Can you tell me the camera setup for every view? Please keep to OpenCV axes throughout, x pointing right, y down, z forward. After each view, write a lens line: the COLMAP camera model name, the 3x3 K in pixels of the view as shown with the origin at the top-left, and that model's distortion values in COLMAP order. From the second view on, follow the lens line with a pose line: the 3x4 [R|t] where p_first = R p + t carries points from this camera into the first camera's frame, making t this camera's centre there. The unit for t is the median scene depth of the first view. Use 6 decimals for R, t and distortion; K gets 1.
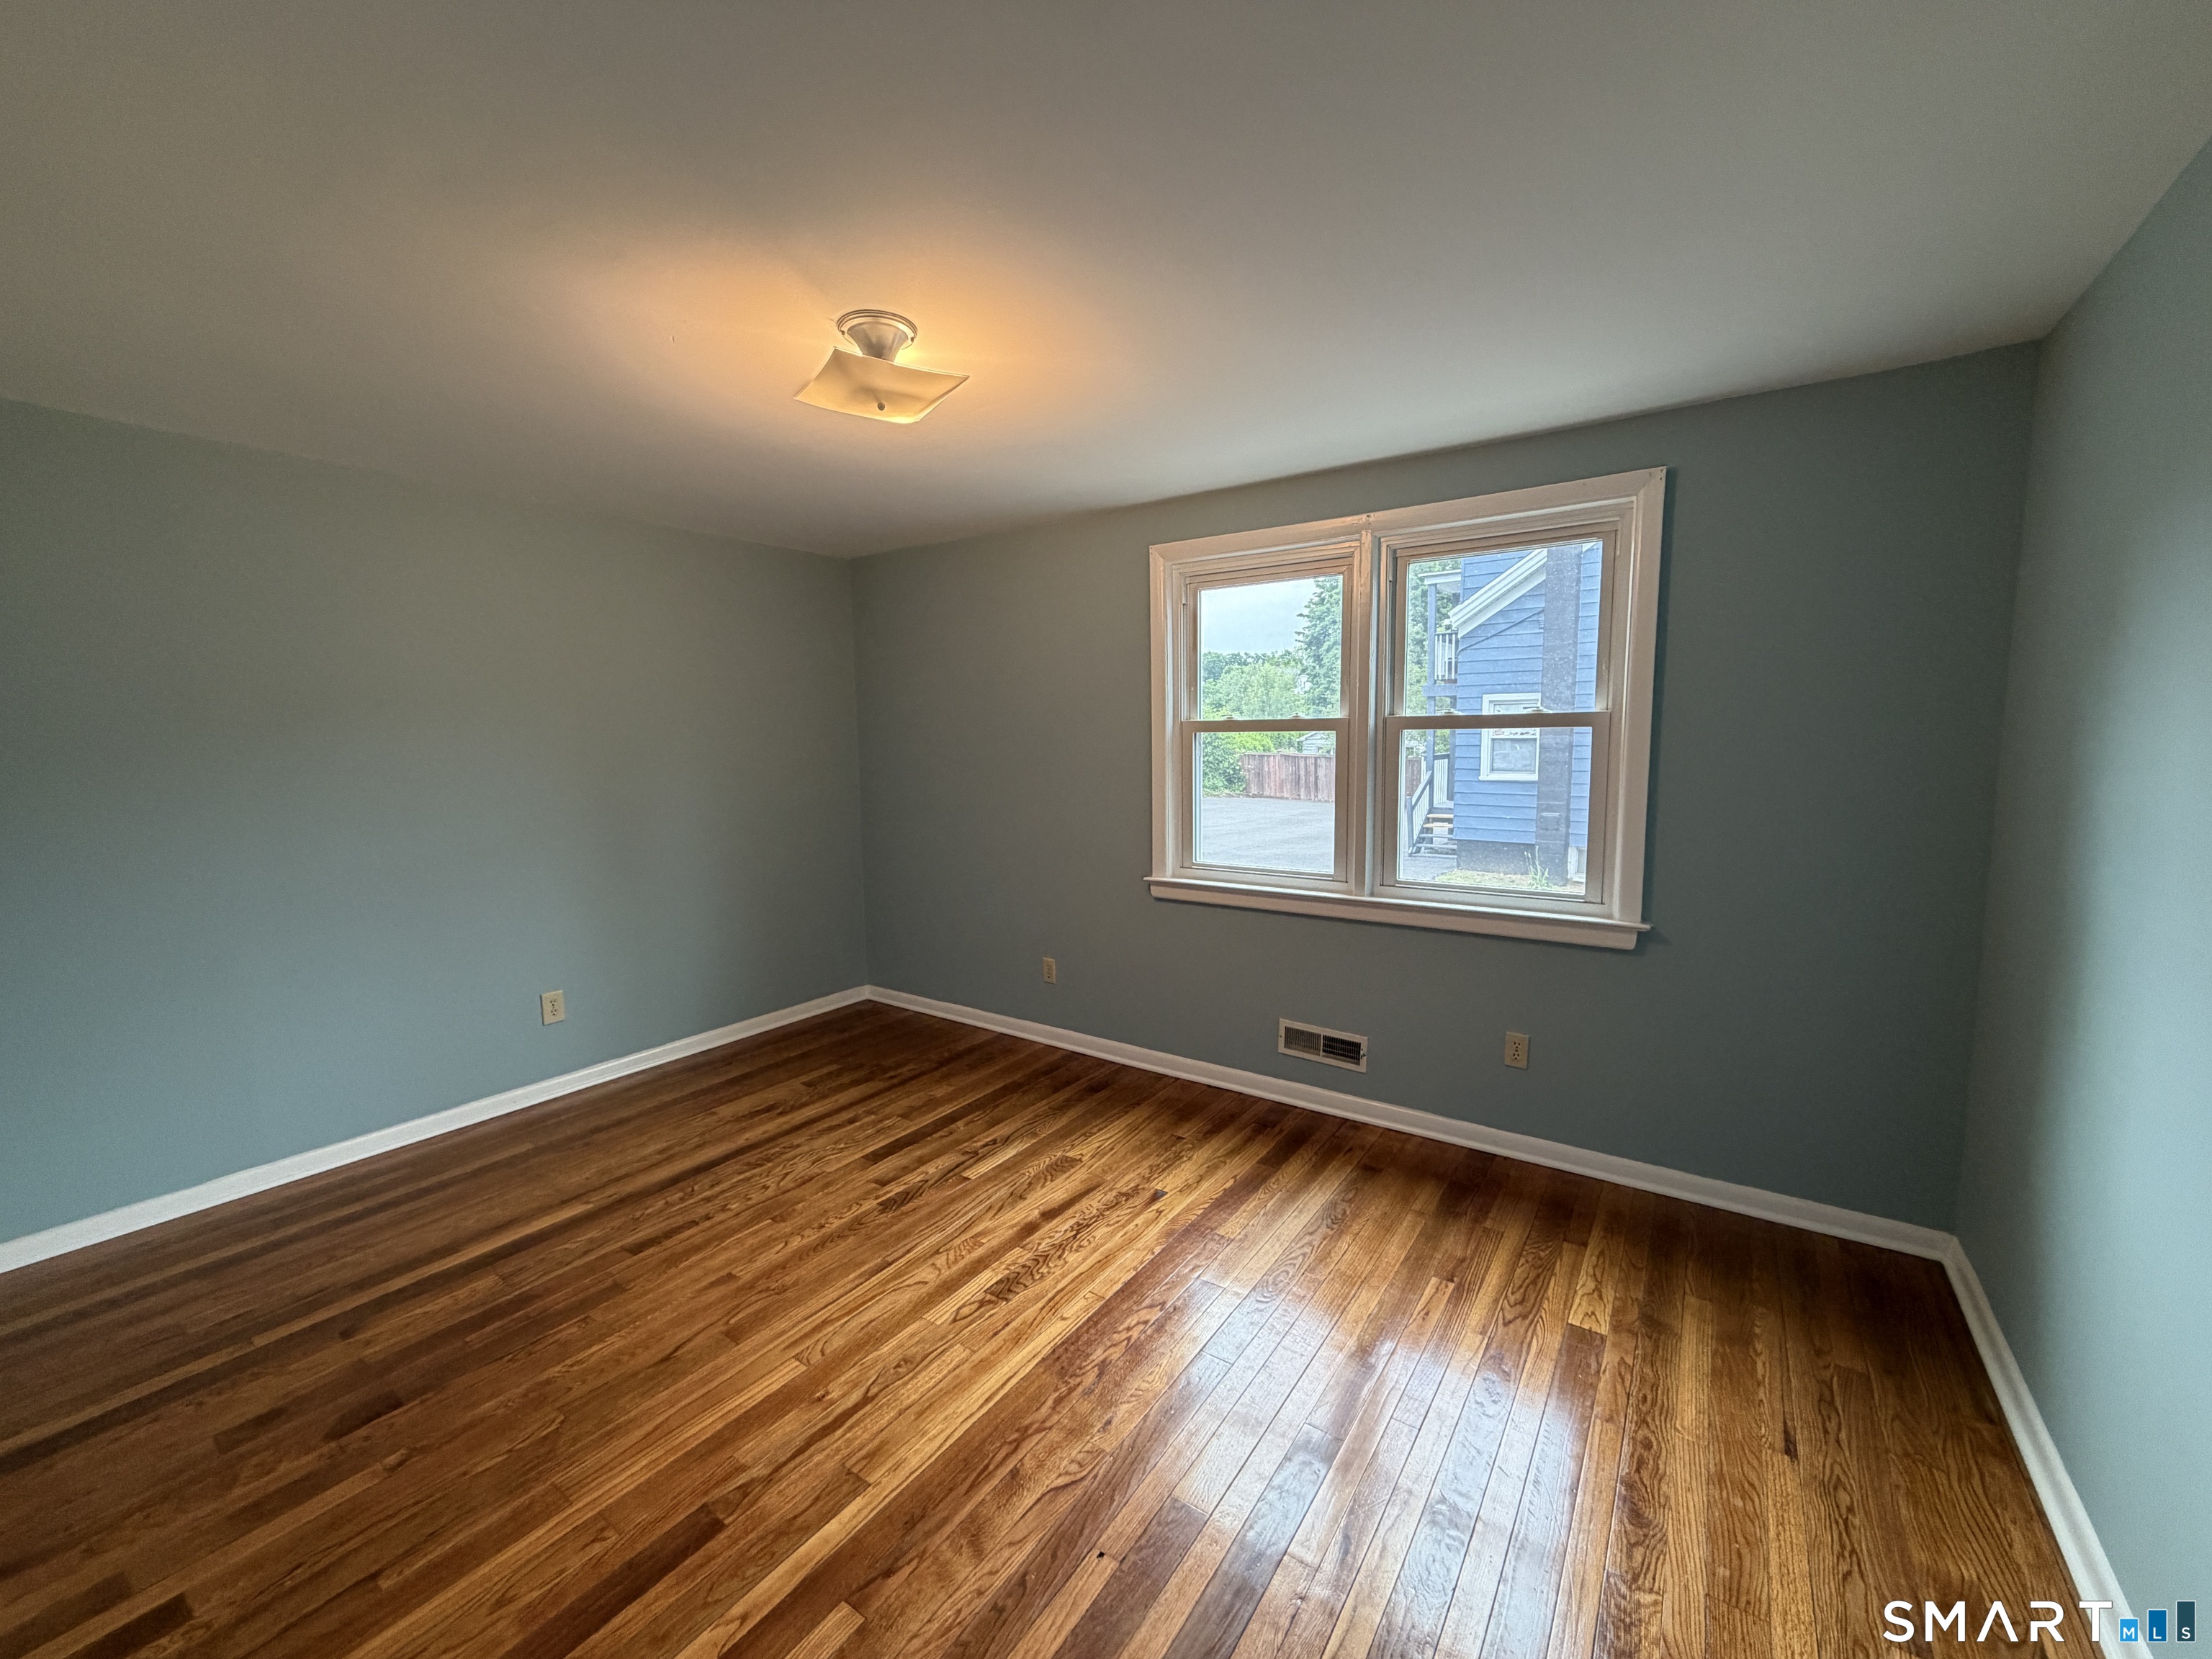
lens RADIAL K [[880.8, 0, 1107.5], [0, 880.8, 829.0], [0, 0, 1]] dist [-0.000675, 0.000059]
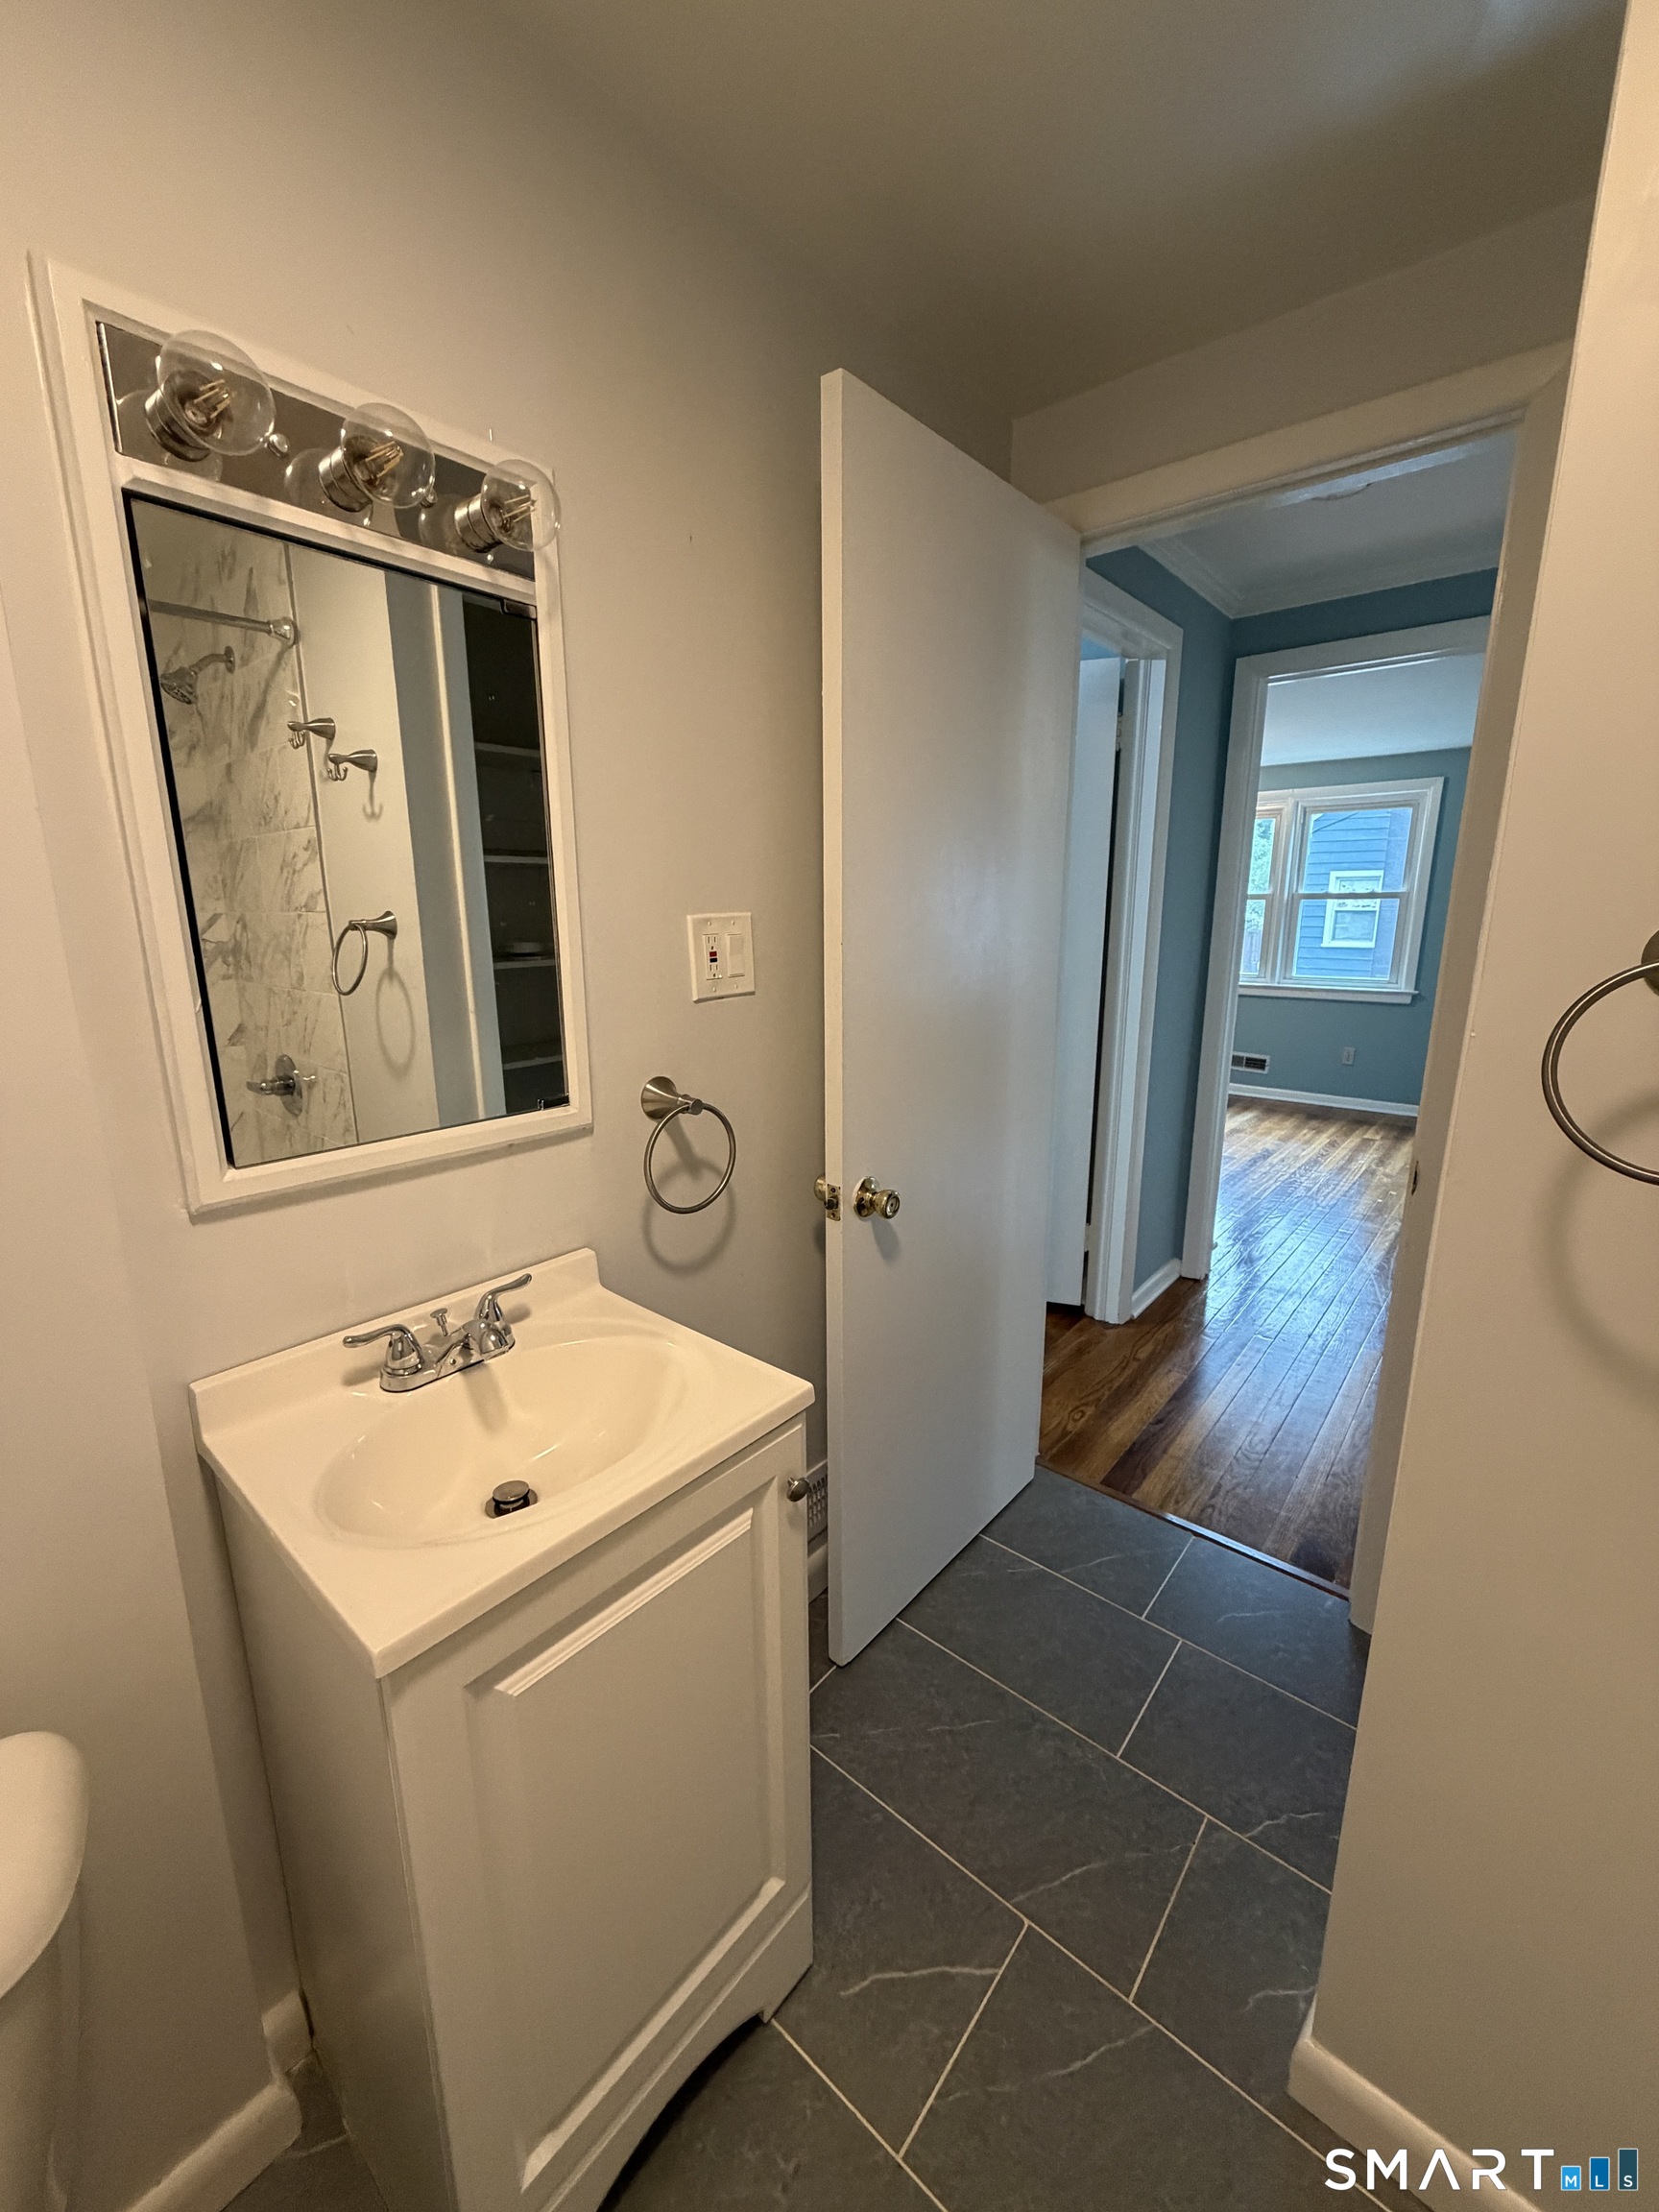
lens RADIAL K [[880.8, 0, 828.3], [0, 880.8, 1103.5], [0, 0, 1]] dist [-0.000675, 0.000059]
pose [[0.995225, 0.027047, -0.093784, -0.527028], [-0.016242, 0.993334, 0.114118, 0.133625], [0.096245, -0.112049, 0.989031, -1.118810]]
